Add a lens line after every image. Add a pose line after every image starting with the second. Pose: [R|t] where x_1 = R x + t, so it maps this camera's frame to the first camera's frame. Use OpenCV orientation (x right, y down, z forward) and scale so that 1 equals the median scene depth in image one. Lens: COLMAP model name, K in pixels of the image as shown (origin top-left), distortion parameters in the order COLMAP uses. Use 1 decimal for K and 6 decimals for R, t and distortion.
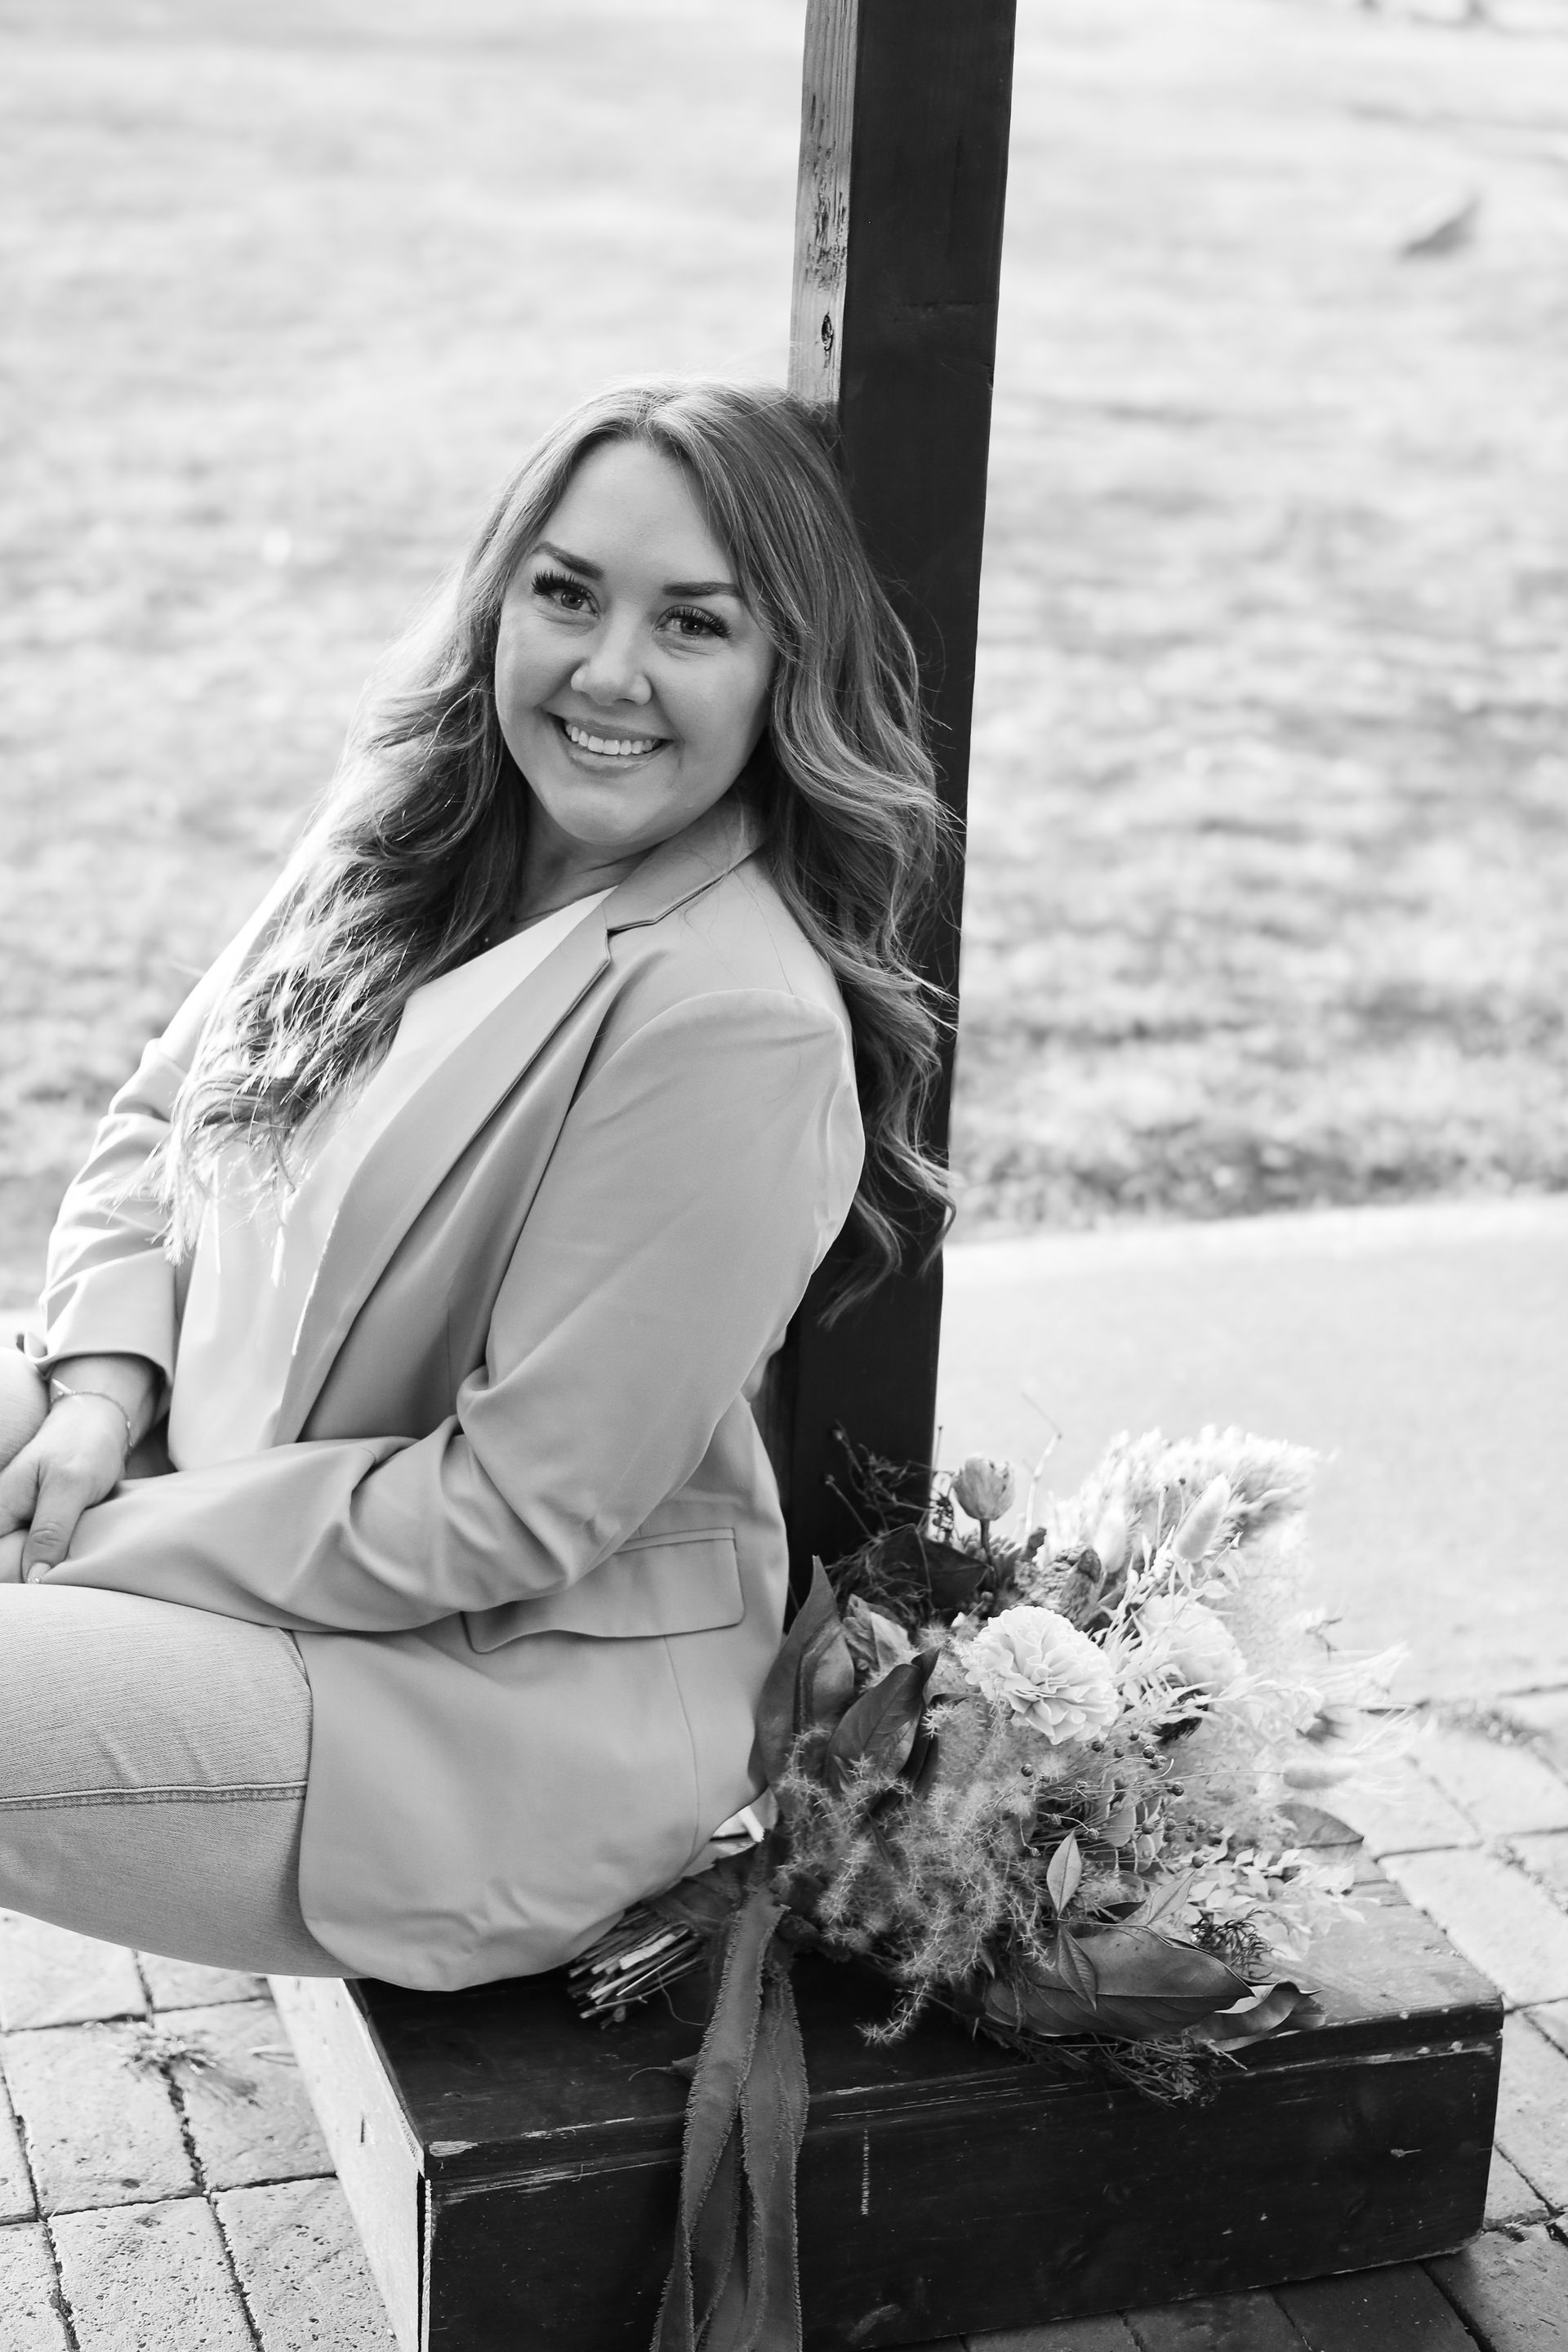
lens RADIAL K [[3796.4, 0, 788.7], [0, 3796.4, 1177.0], [0, 0, 1]] dist [0.014803, -0.010603]
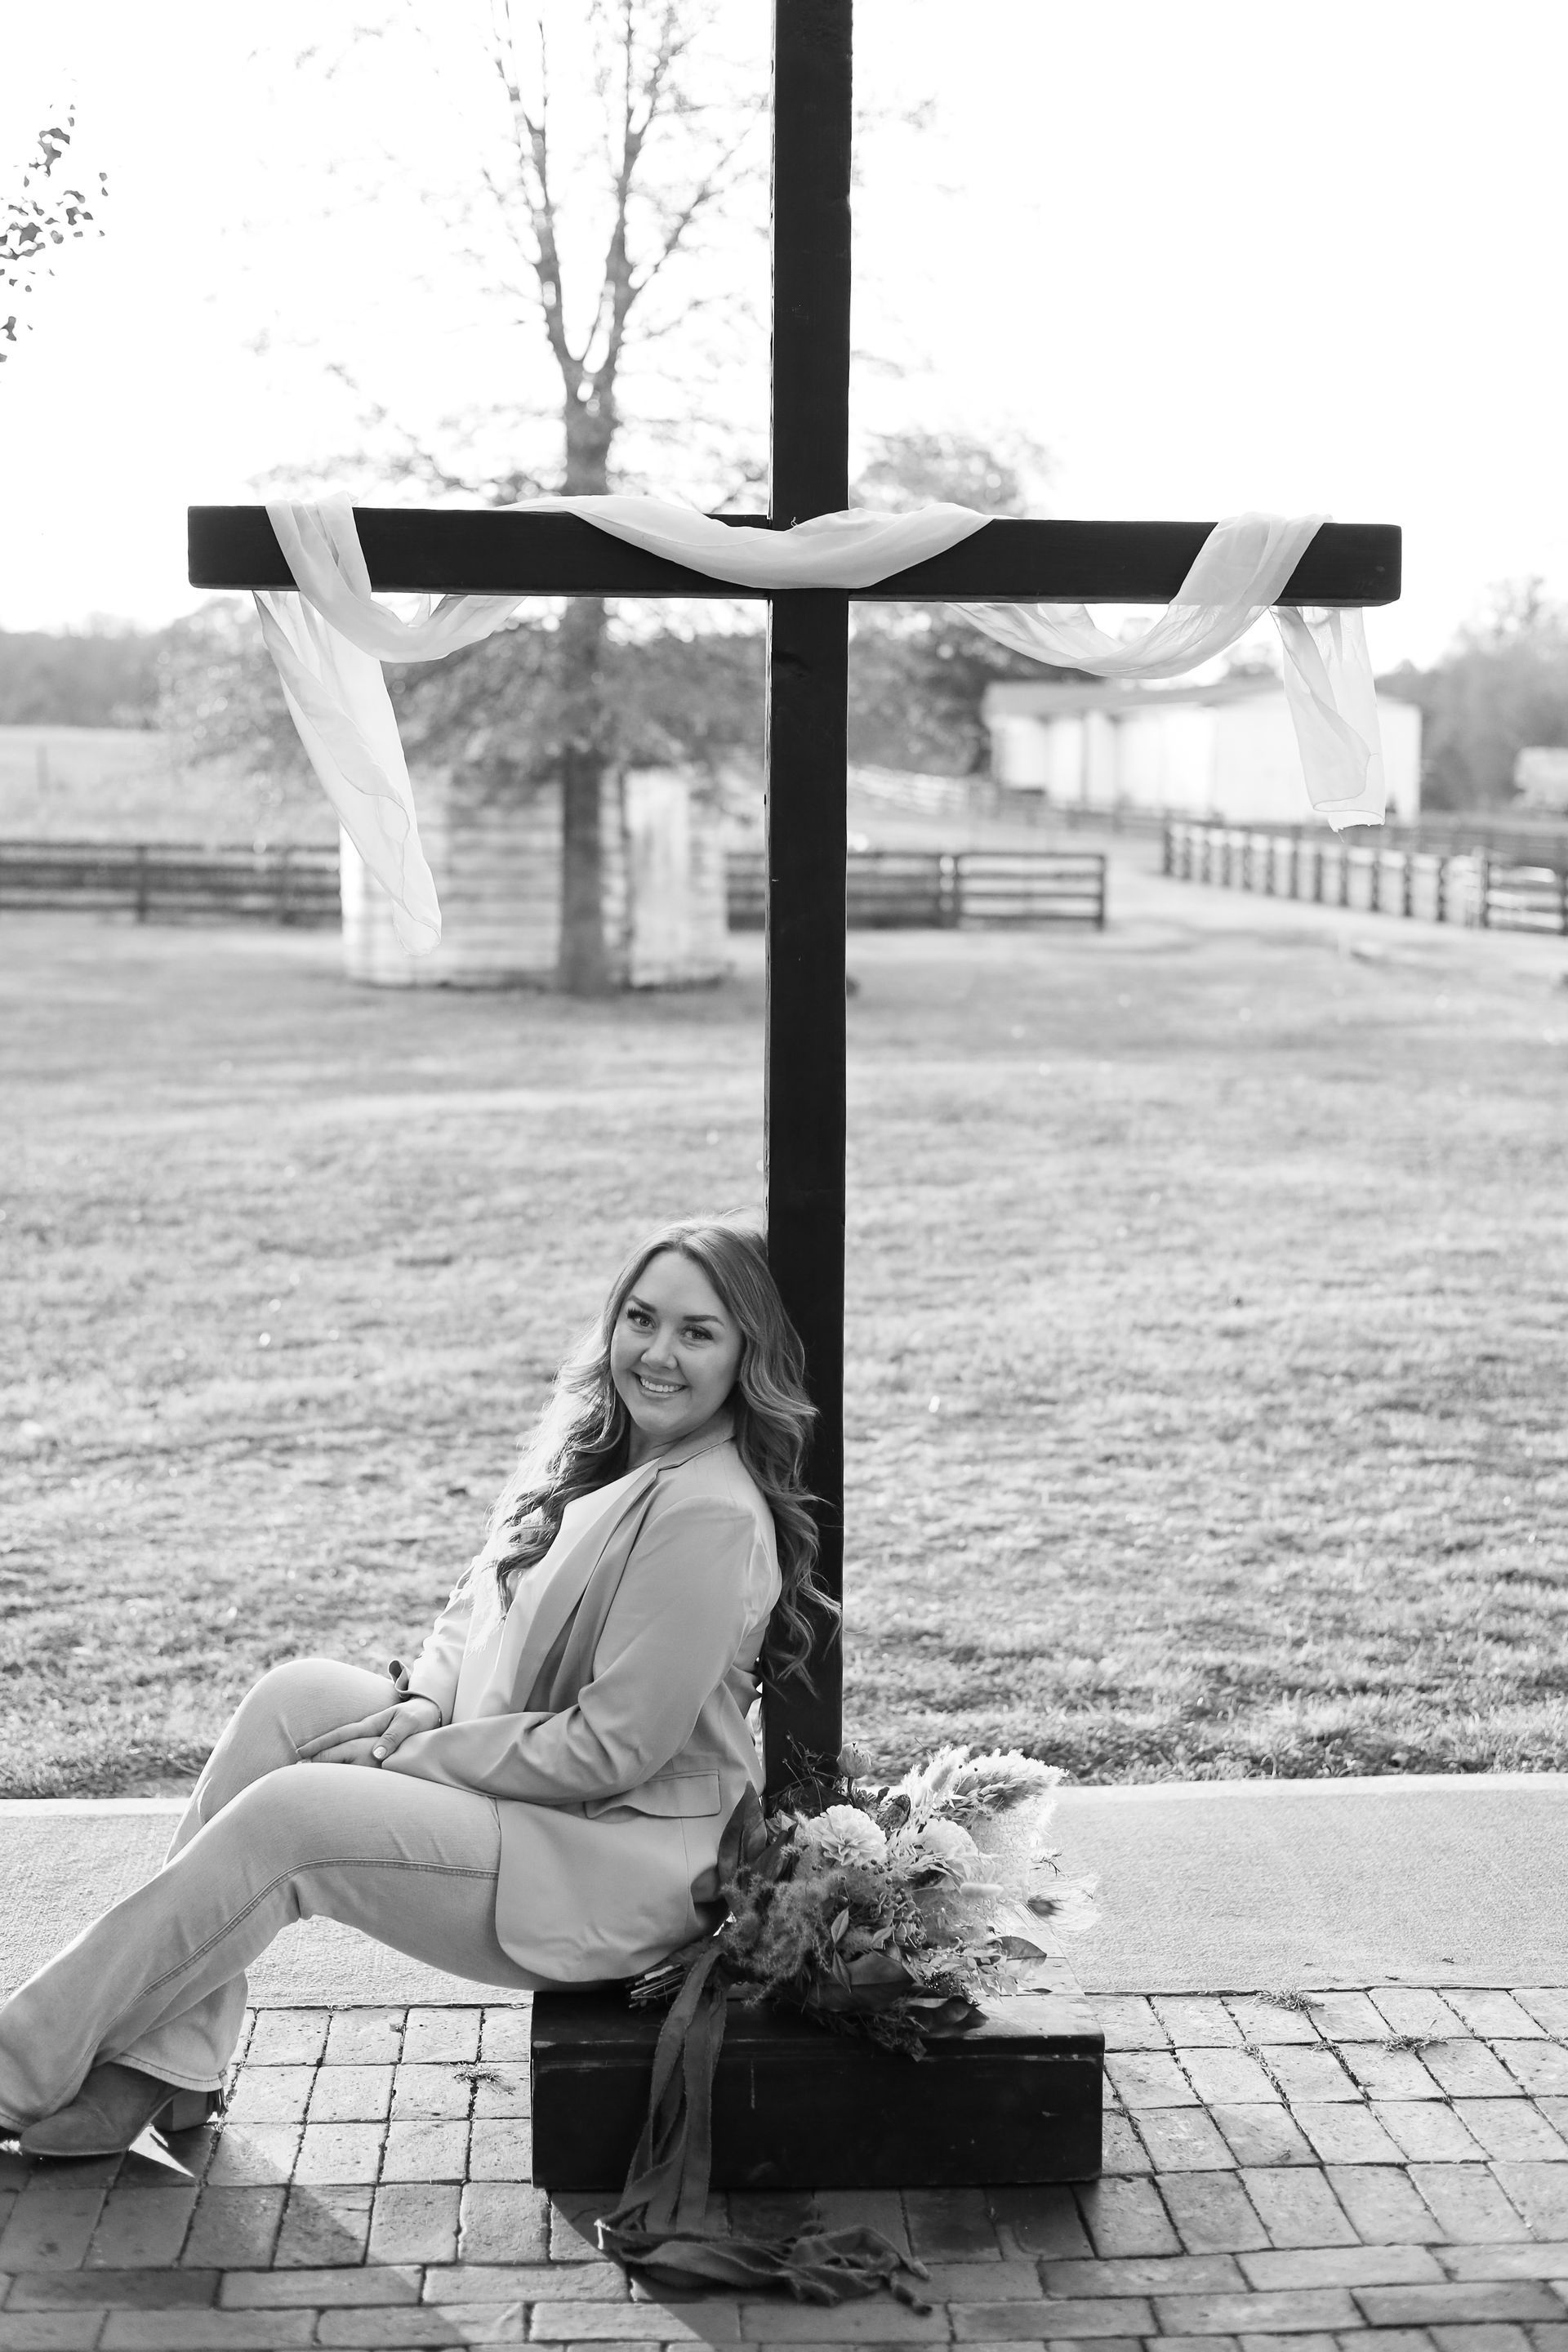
lens RADIAL K [[3437.4, 0, 778.4], [0, 3437.4, 1122.8], [0, 0, 1]] dist [0.046516, -0.309917]
pose [[0.966698, -0.028037, -0.254380, 0.519207], [-0.039878, 0.965337, -0.257942, 0.242097], [0.252794, 0.259496, 0.932071, -0.846466]]
